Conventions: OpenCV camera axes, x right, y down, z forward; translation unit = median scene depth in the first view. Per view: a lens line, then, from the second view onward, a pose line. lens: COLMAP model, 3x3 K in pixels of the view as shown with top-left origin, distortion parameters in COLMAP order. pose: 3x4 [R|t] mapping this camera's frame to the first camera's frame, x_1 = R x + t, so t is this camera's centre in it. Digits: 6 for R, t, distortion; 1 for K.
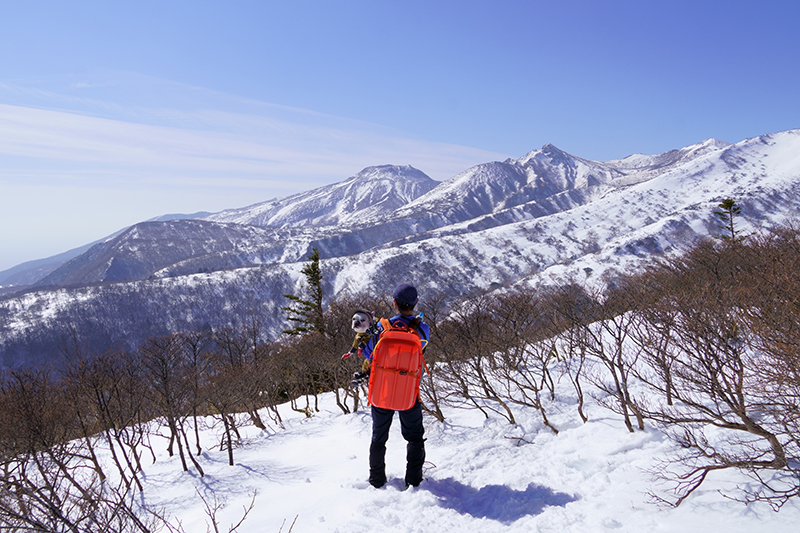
lens RADIAL K [[666.9, 0, 381.8], [0, 666.9, 255.0], [0, 0, 1]] dist [-0.046157, 0.001572]
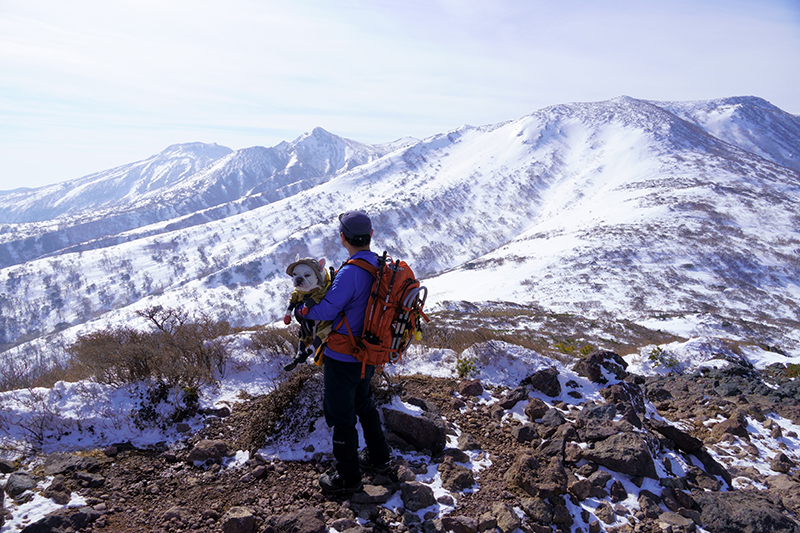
lens RADIAL K [[590.9, 0, 400.0], [0, 590.9, 266.5], [0, 0, 1]] dist [-0.041891, 0.005095]
pose [[0.977594, -0.035674, 0.207454, 0.262709], [0.016742, 0.995590, 0.092306, -0.054434], [-0.209832, -0.086765, 0.973880, 0.119991]]
